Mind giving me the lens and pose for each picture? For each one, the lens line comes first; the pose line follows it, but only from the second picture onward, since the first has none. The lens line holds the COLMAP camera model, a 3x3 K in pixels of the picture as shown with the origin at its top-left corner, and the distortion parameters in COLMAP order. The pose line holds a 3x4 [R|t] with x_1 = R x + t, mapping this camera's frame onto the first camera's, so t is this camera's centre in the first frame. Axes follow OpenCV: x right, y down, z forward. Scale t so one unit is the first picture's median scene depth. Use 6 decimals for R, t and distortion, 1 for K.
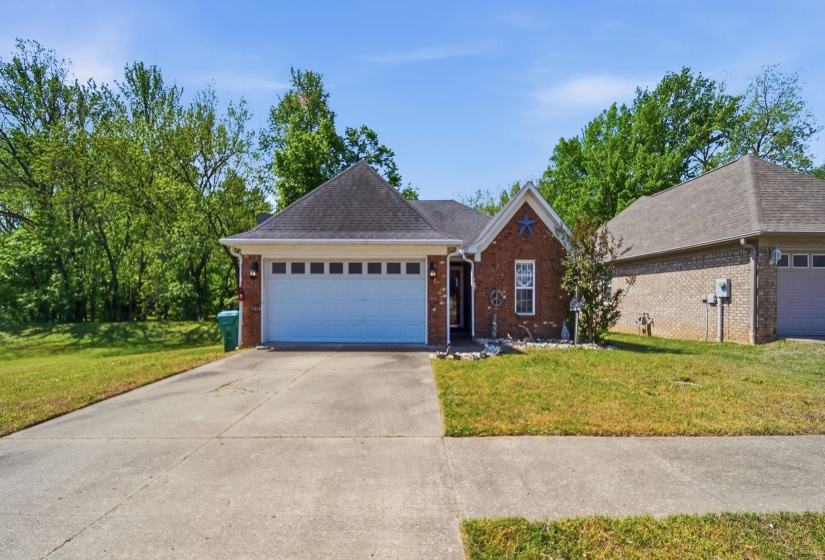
lens RADIAL K [[295.1, 0, 409.8], [0, 295.1, 300.2], [0, 0, 1]] dist [-0.000773, -0.000242]
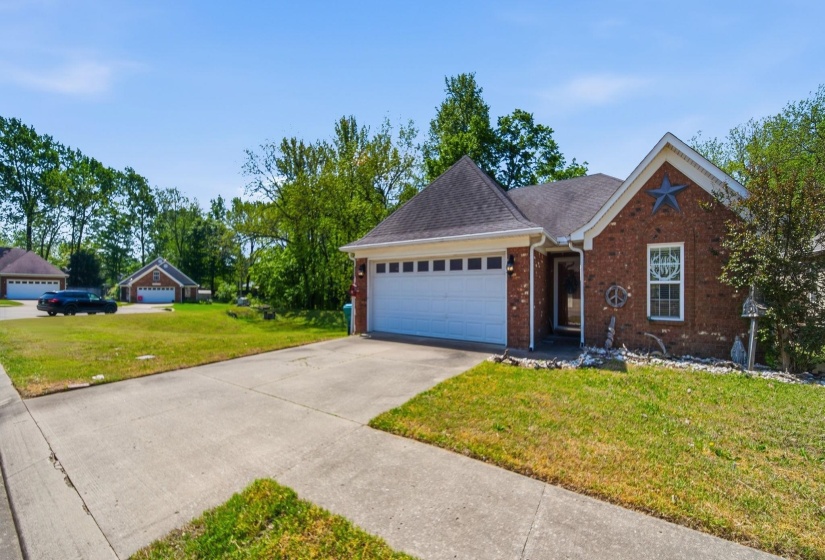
lens RADIAL K [[296.2, 0, 394.4], [0, 296.2, 294.7], [0, 0, 1]] dist [0.000949, 0.000016]
pose [[0.842094, 0.009040, -0.539255, 0.226495], [-0.011768, 0.999929, -0.001614, -0.002761], [0.539203, 0.007705, 0.842141, 0.042832]]
